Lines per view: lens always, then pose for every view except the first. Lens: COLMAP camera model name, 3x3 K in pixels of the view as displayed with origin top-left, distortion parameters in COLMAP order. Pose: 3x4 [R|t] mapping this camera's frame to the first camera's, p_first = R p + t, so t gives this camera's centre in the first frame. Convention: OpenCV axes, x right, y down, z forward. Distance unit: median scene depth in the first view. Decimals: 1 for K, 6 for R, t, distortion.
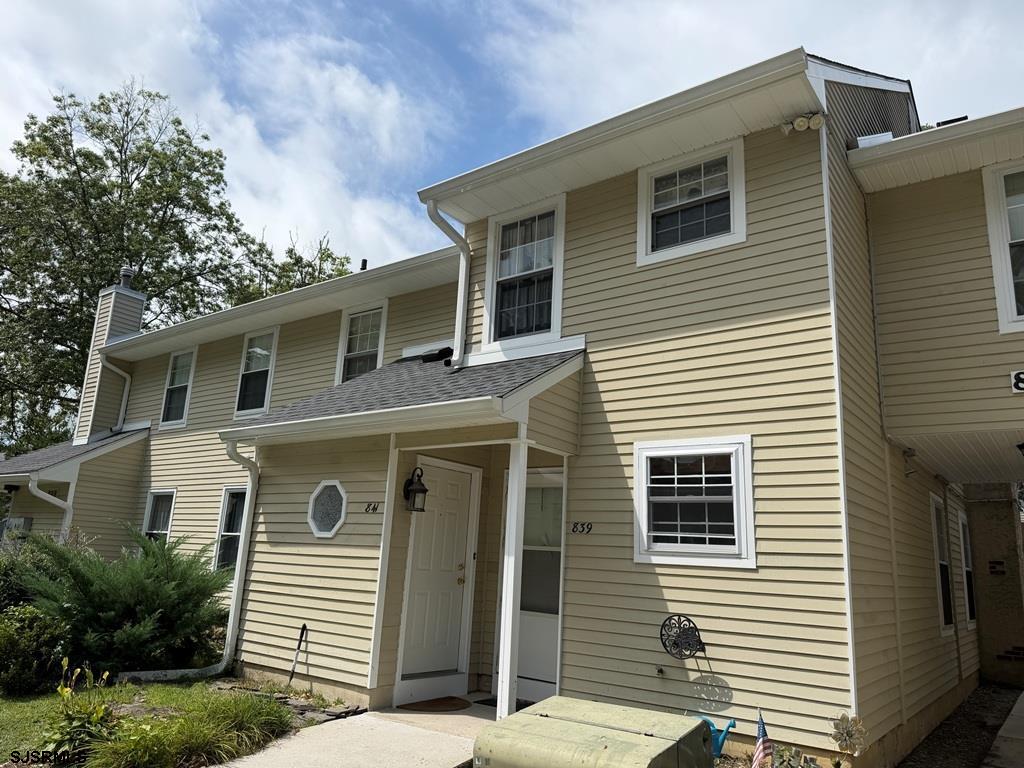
lens RADIAL K [[716.9, 0, 513.6], [0, 716.9, 391.5], [0, 0, 1]] dist [0.046949, -0.014012]
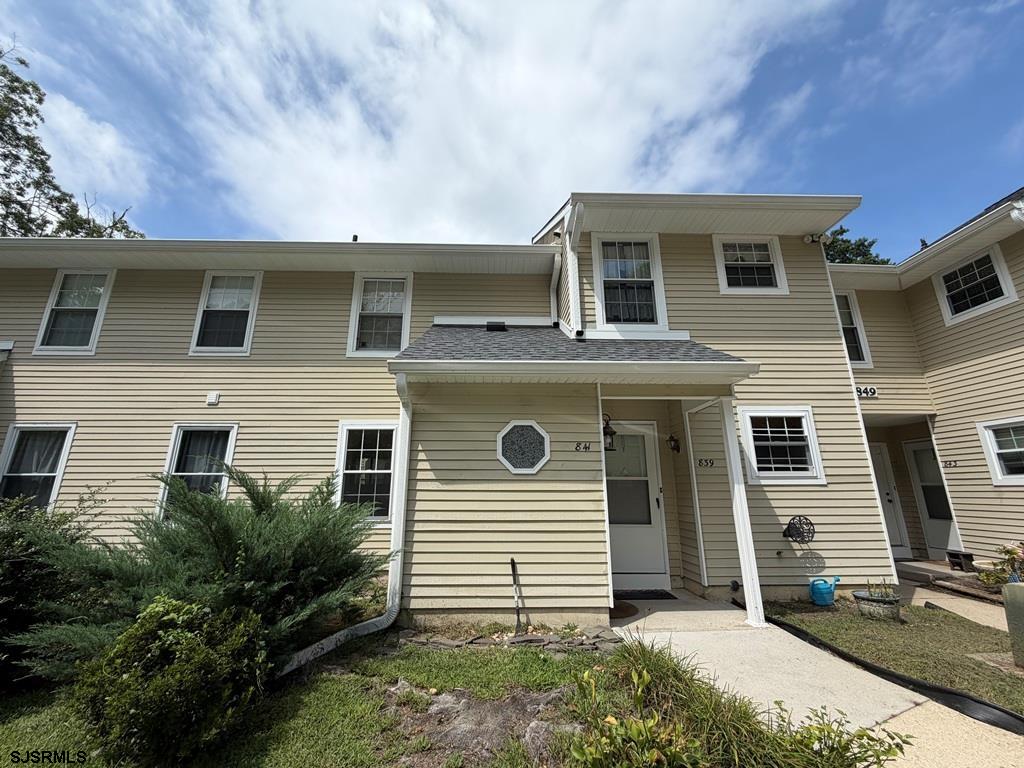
lens RADIAL K [[408.5, 0, 511.2], [0, 408.5, 383.8], [0, 0, 1]] dist [-0.004450, 0.001529]
pose [[0.782859, 0.110831, 0.612249, -0.680569], [-0.103539, 0.993493, -0.047454, 0.104958], [-0.613524, -0.026242, 0.789240, 0.558947]]
